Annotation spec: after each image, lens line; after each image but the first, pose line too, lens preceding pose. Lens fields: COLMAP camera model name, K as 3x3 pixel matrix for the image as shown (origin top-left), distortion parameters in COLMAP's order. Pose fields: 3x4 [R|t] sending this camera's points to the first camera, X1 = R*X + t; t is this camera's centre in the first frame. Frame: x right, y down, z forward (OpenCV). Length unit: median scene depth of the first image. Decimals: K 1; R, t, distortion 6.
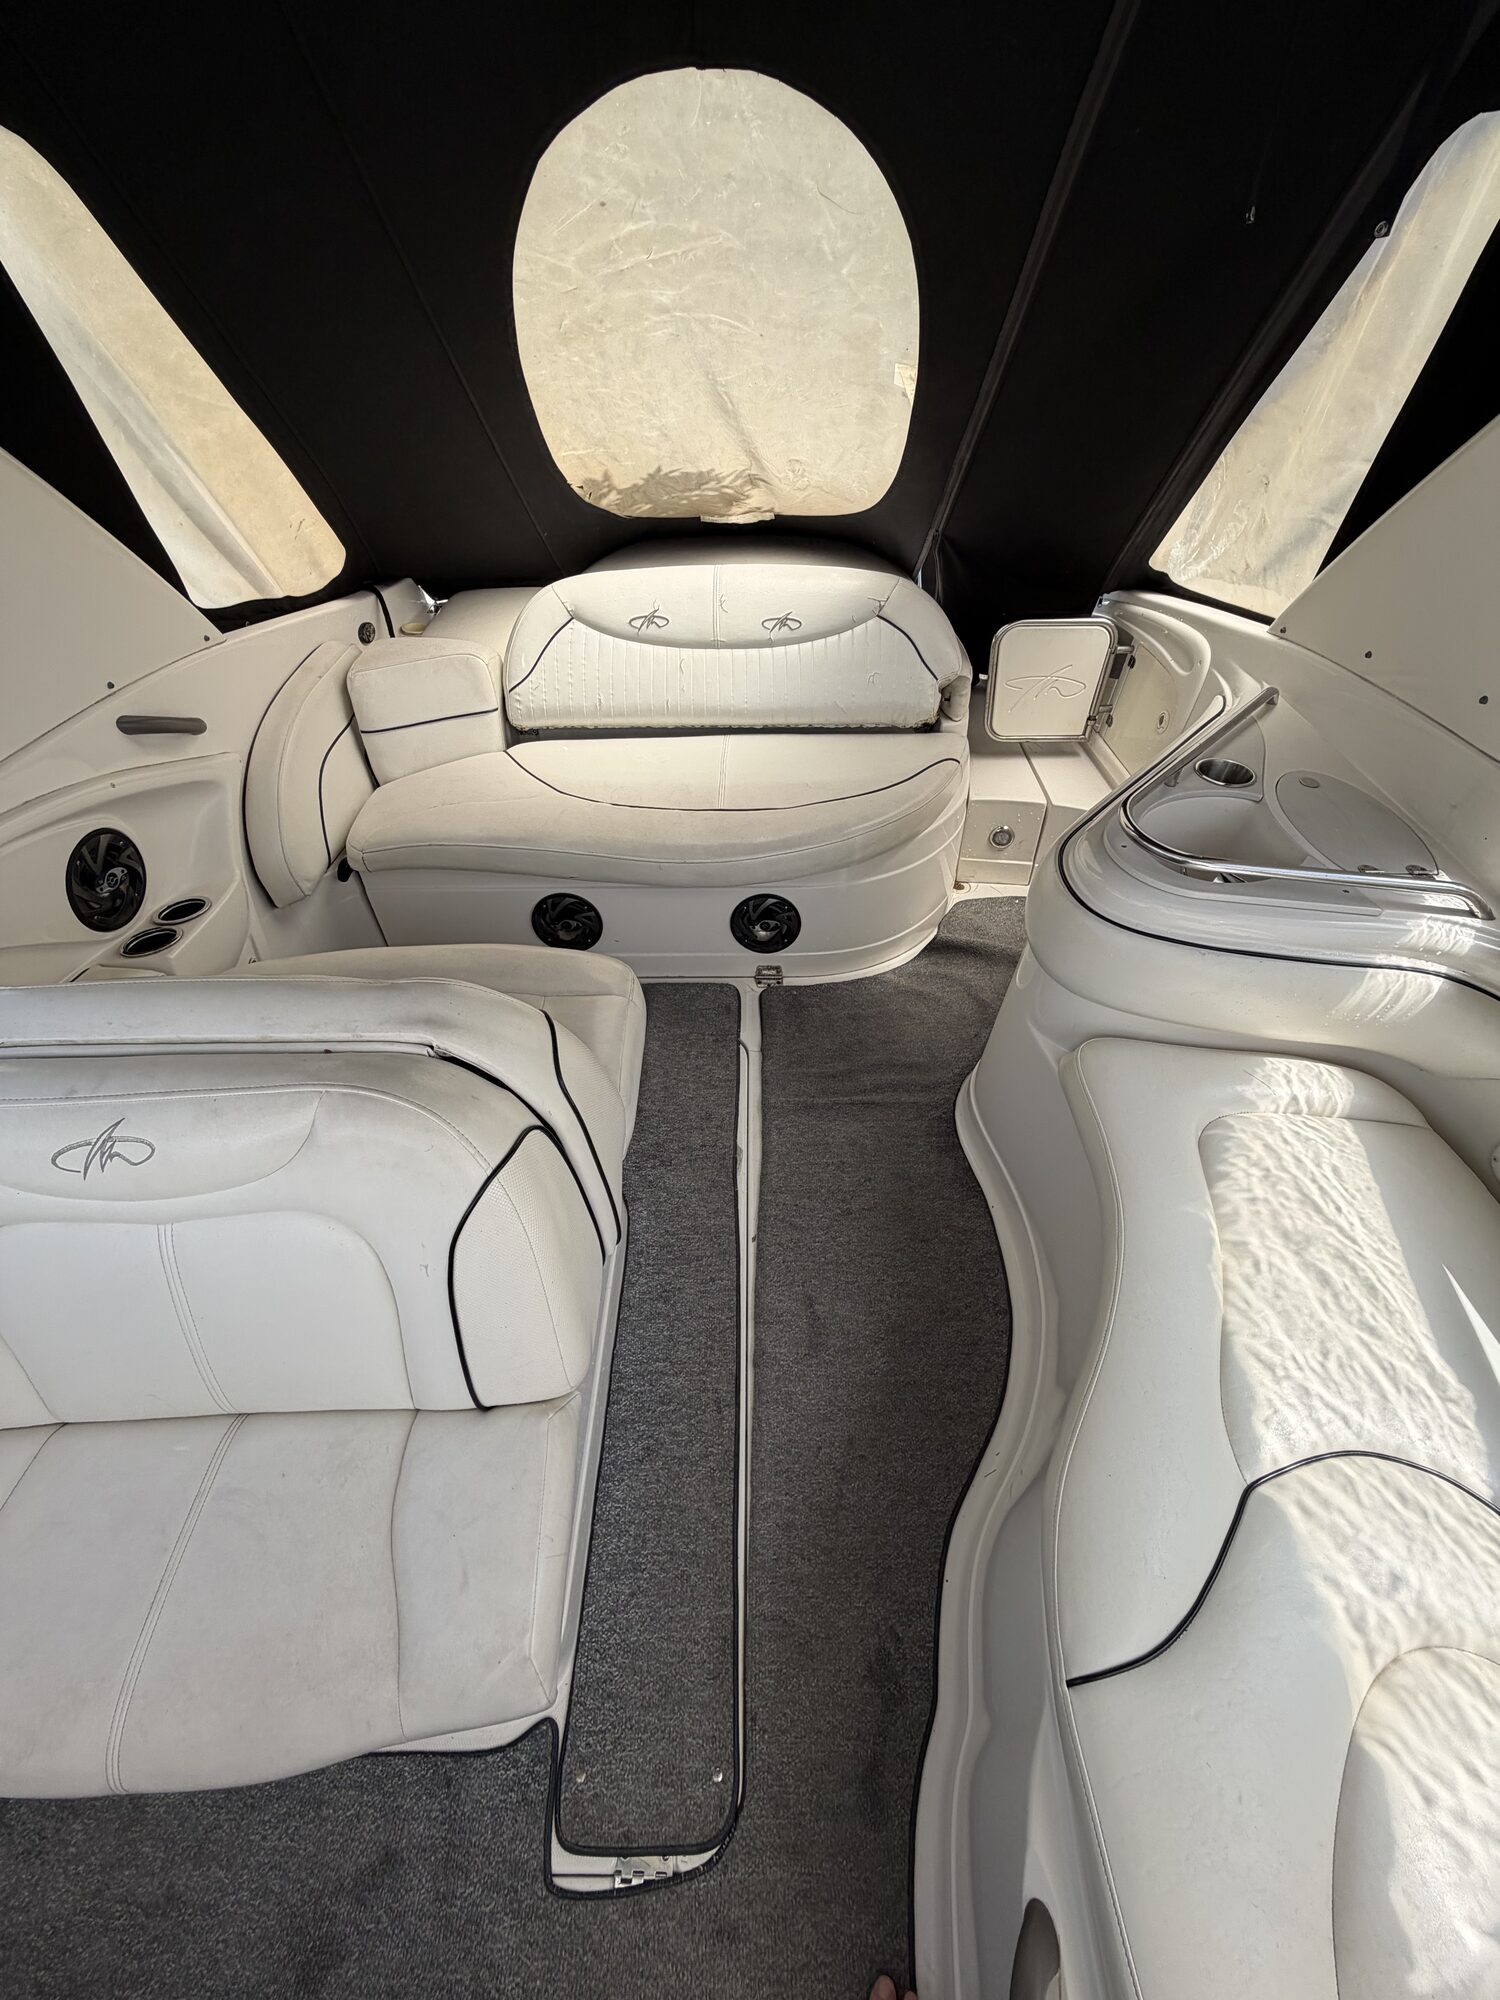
lens RADIAL K [[807.9, 0, 756.2], [0, 807.9, 1014.3], [0, 0, 1]] dist [-0.000197, 0.000411]
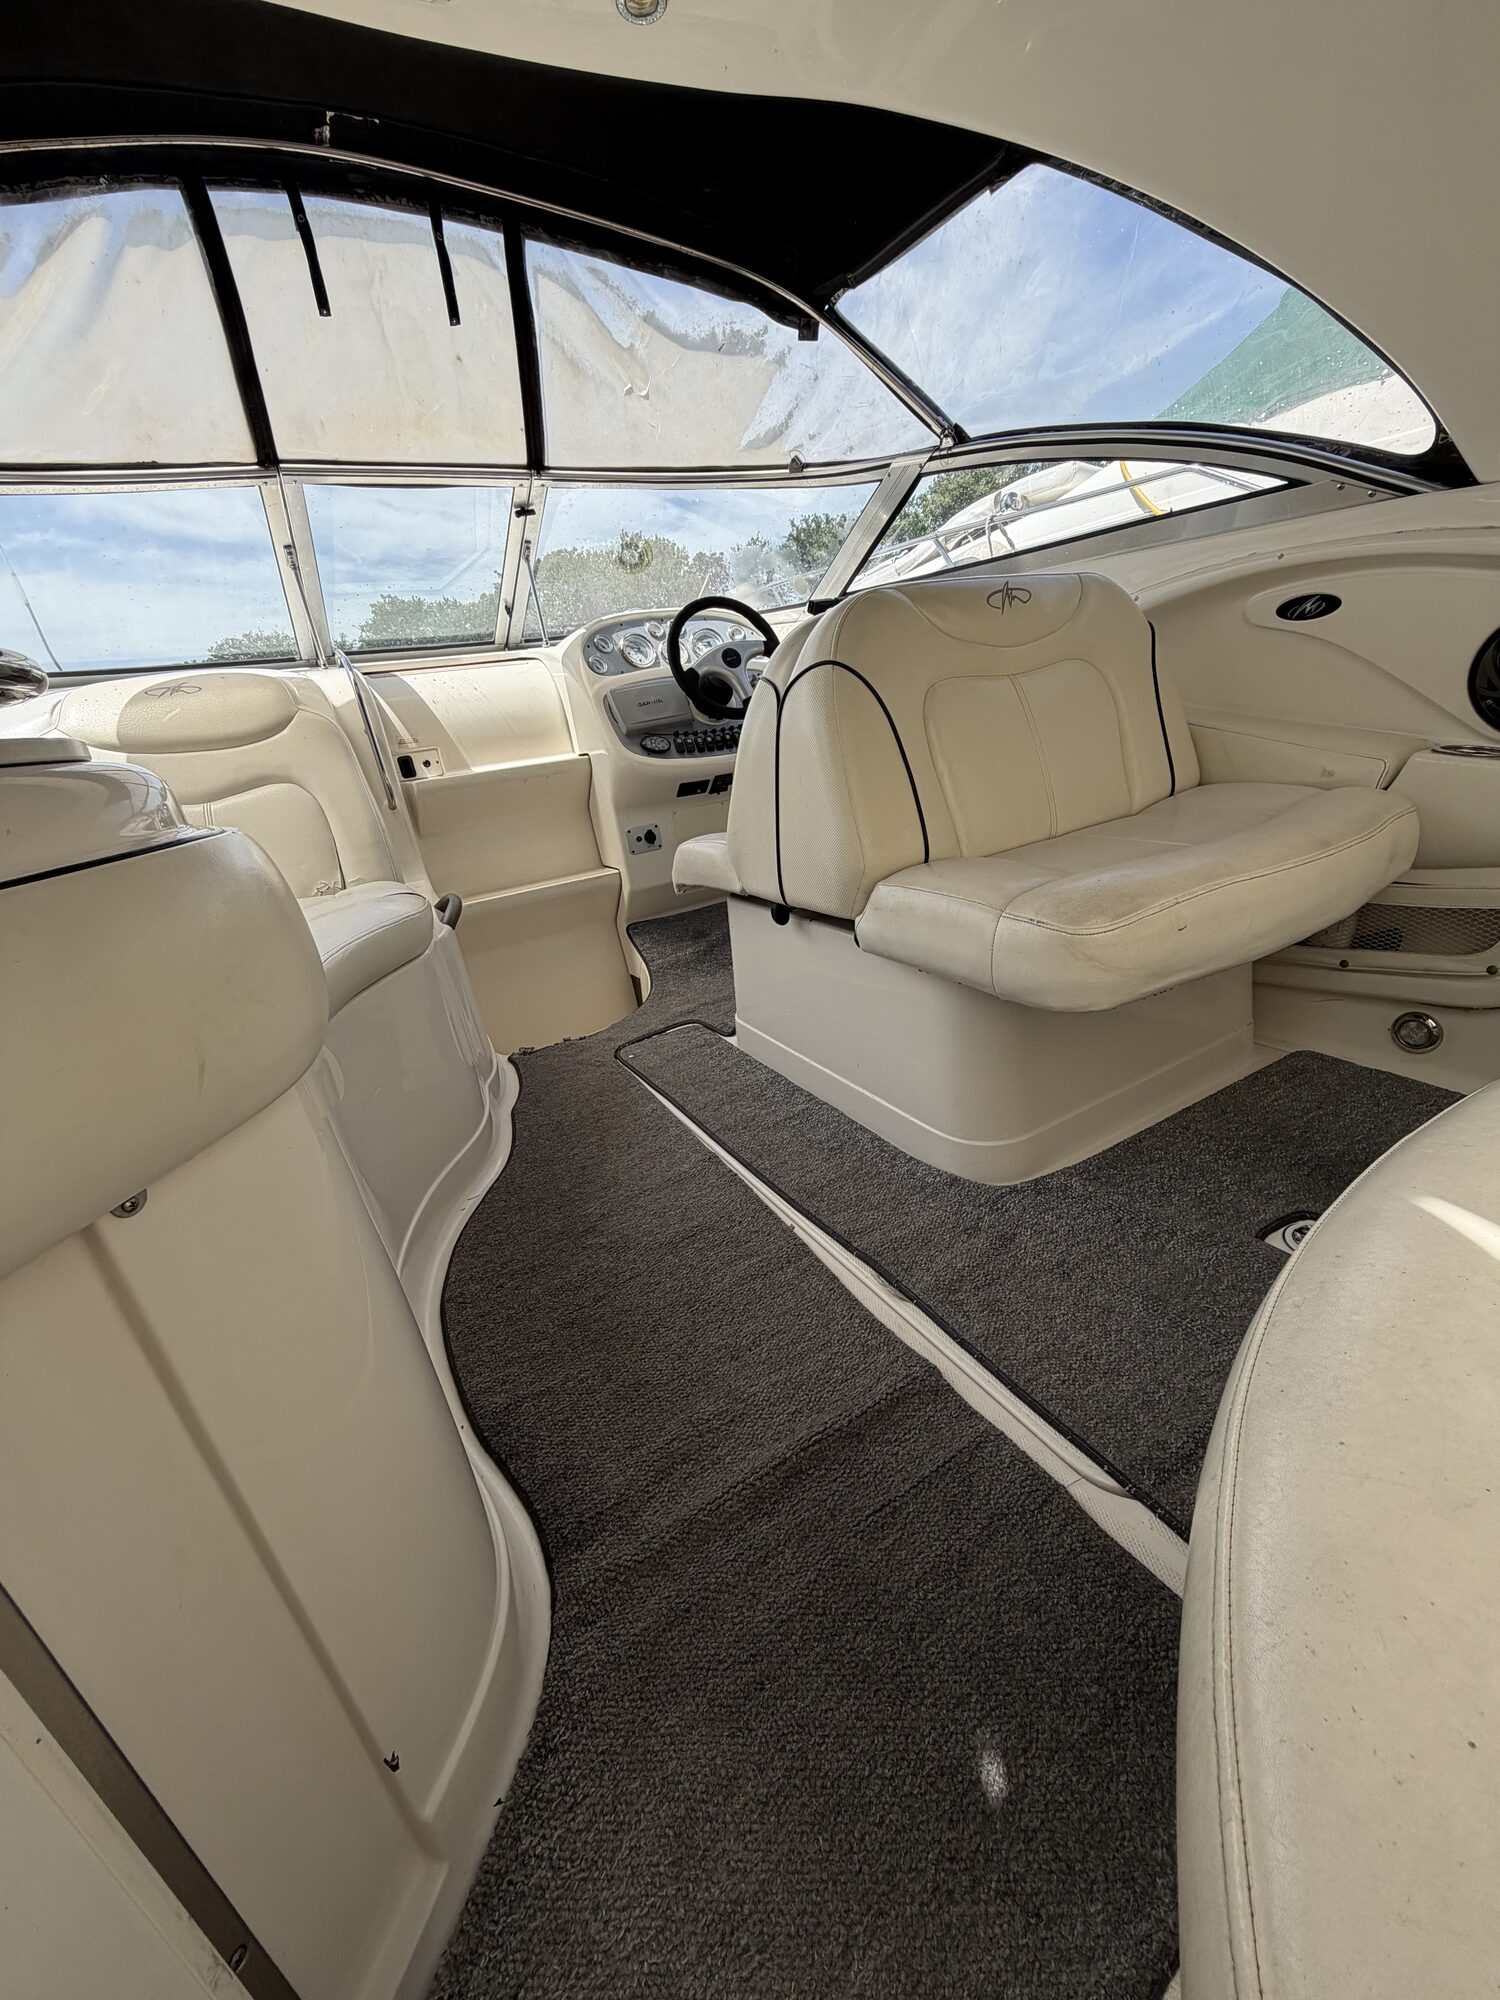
lens RADIAL K [[807.9, 0, 758.9], [0, 807.9, 995.4], [0, 0, 1]] dist [-0.000197, 0.000411]
pose [[-0.855431, 0.285961, -0.431814, 0.331330], [-0.246045, 0.509279, 0.824680, -0.504521], [0.455740, 0.811703, -0.365294, 1.271819]]
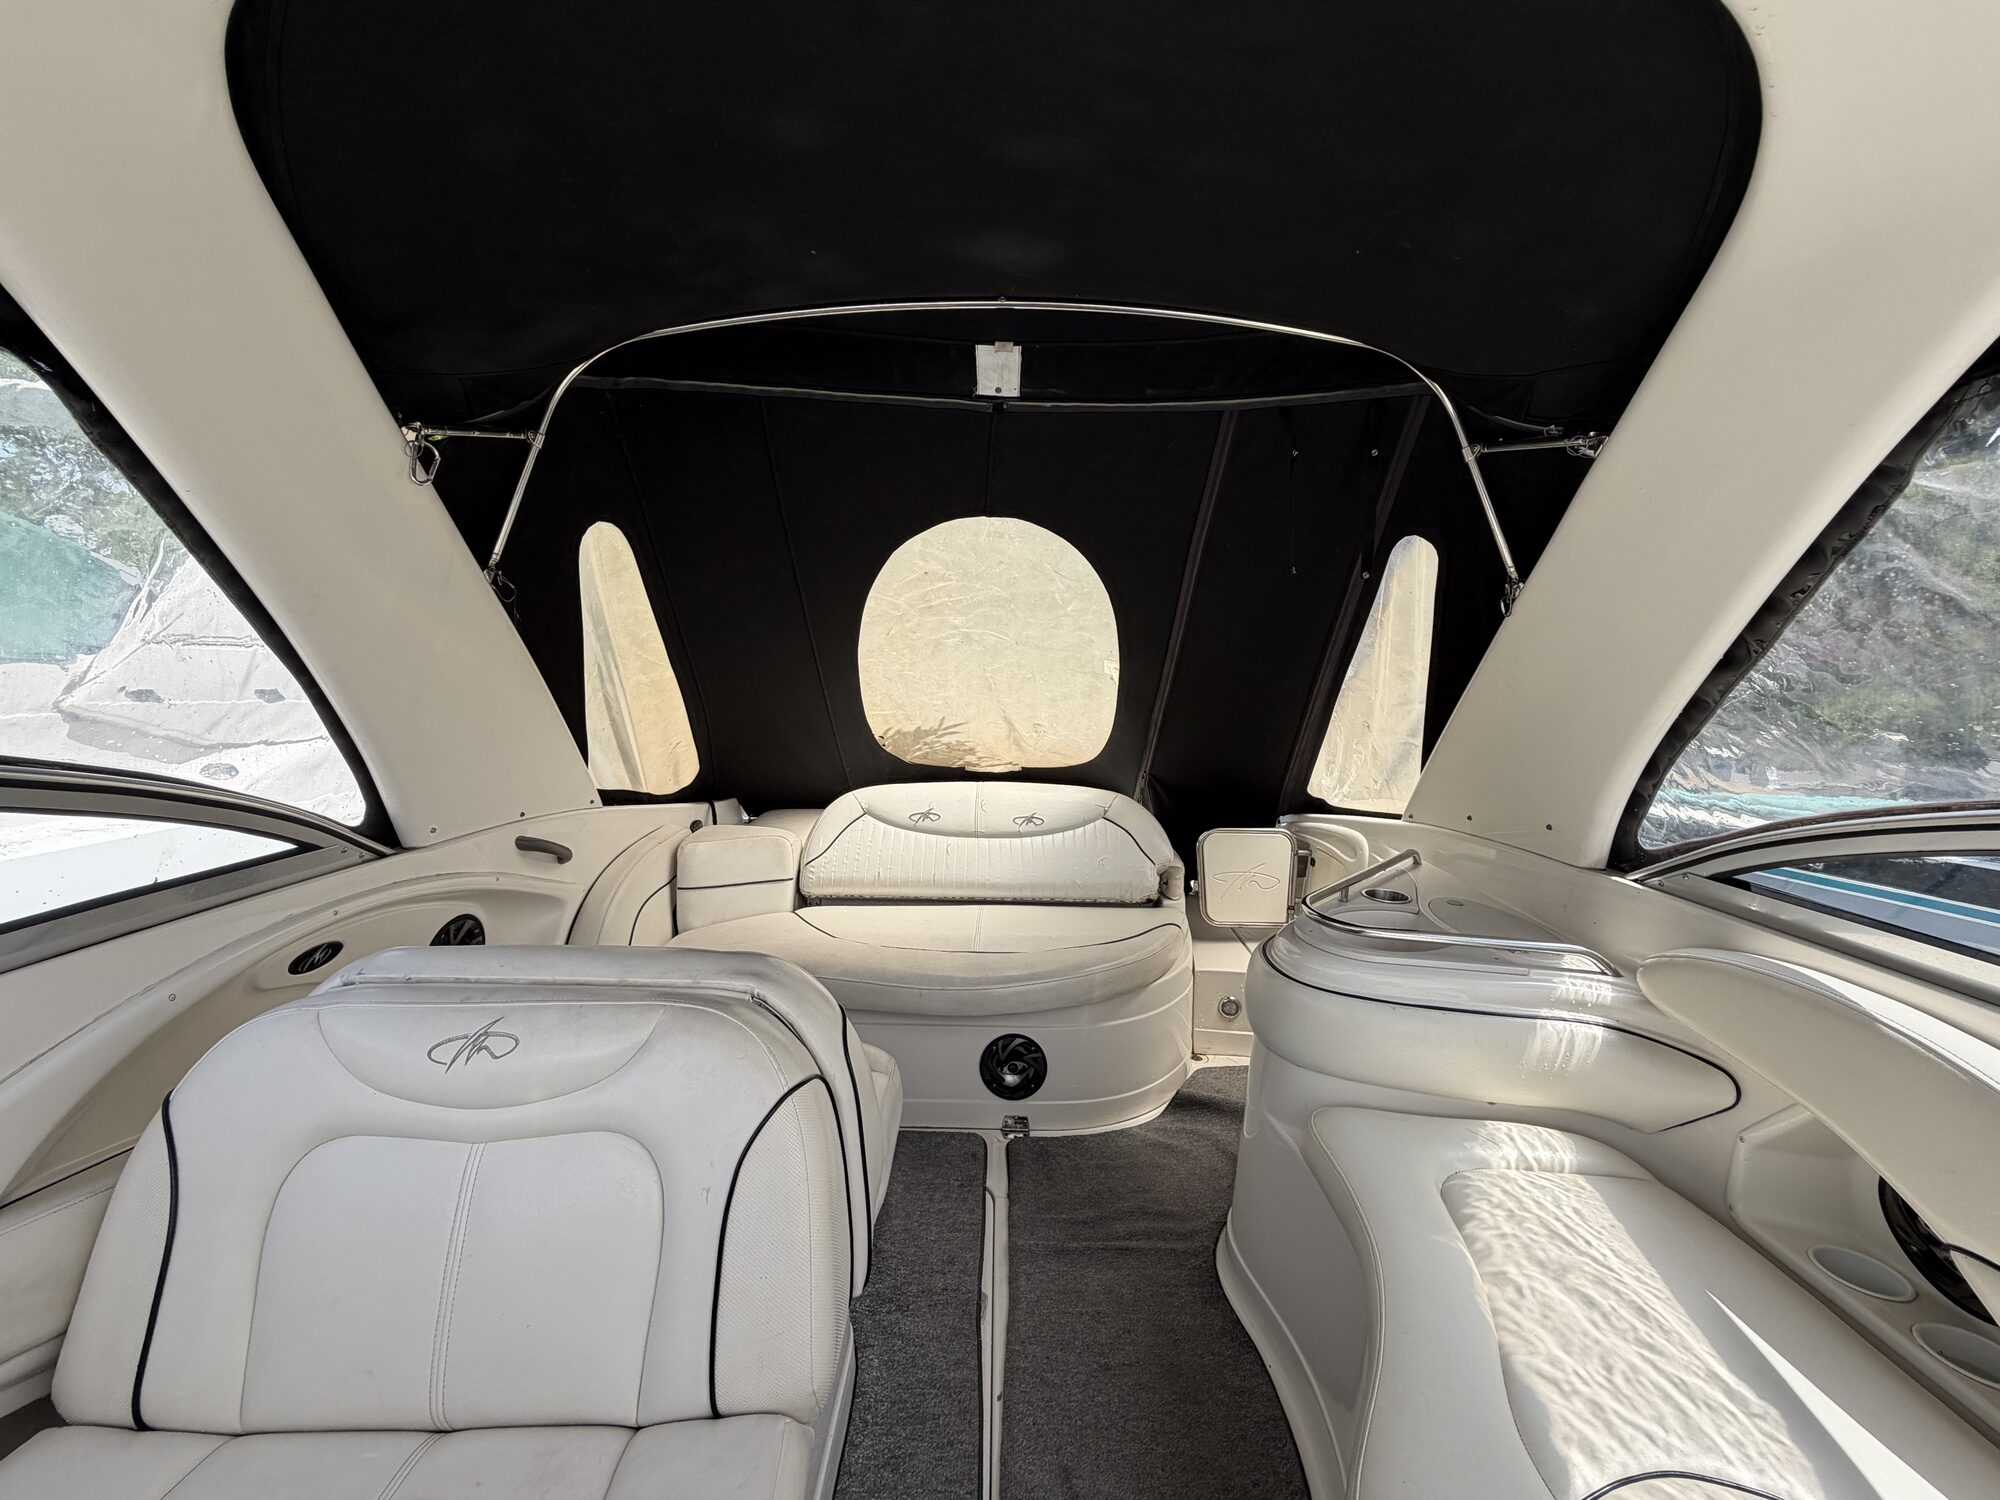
lens RADIAL K [[807.9, 0, 1002.0], [0, 807.9, 751.5], [0, 0, 1]] dist [-0.000197, 0.000411]
pose [[0.999734, 0.023075, -0.000509, -0.018741], [-0.018773, 0.800157, -0.599497, 0.289426], [-0.013426, 0.599346, 0.800377, -0.129040]]
